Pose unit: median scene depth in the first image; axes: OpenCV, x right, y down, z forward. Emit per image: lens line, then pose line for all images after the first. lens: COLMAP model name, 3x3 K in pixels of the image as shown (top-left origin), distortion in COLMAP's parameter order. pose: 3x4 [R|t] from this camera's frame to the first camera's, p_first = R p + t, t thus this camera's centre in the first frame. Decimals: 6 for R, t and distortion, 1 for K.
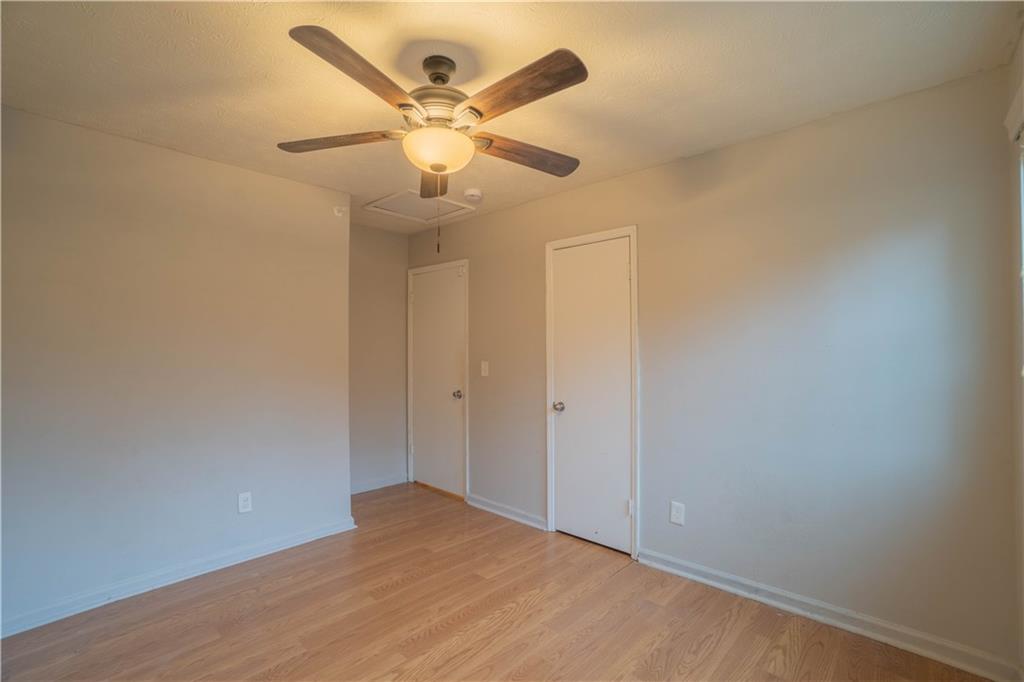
lens RADIAL K [[452.0, 0, 509.7], [0, 452.0, 343.4], [0, 0, 1]] dist [-0.065587, 0.024378]
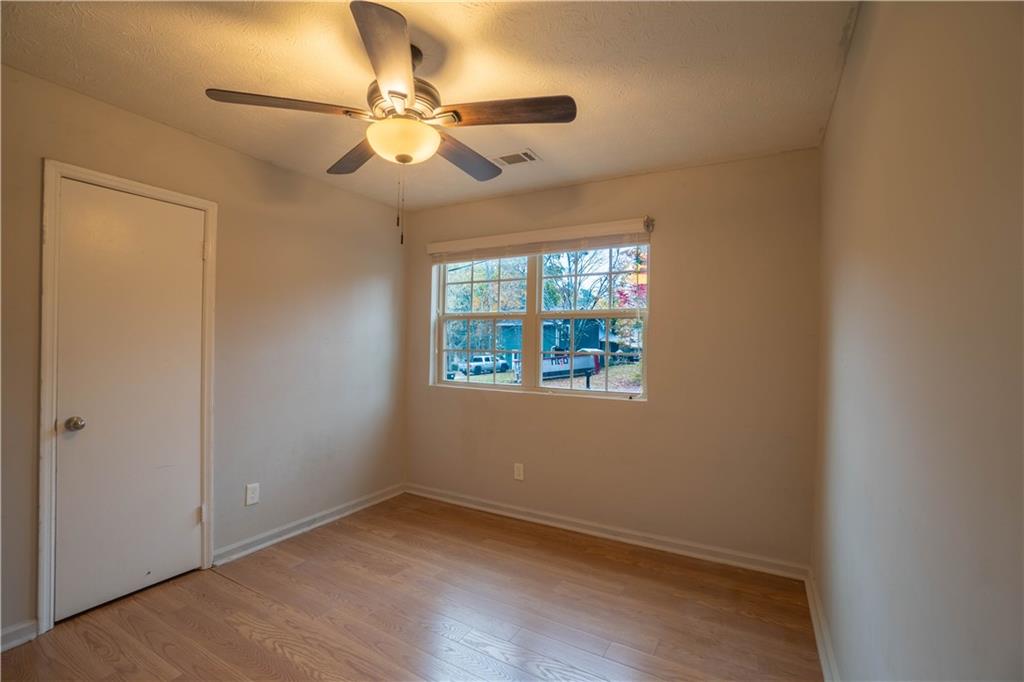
lens RADIAL K [[452.0, 0, 509.7], [0, 452.0, 343.4], [0, 0, 1]] dist [-0.065587, 0.024378]
pose [[-0.227652, -0.001978, 0.973740, -0.778312], [-0.031706, 0.999483, -0.005382, 0.009561], [-0.973226, -0.032099, -0.227597, 0.651526]]
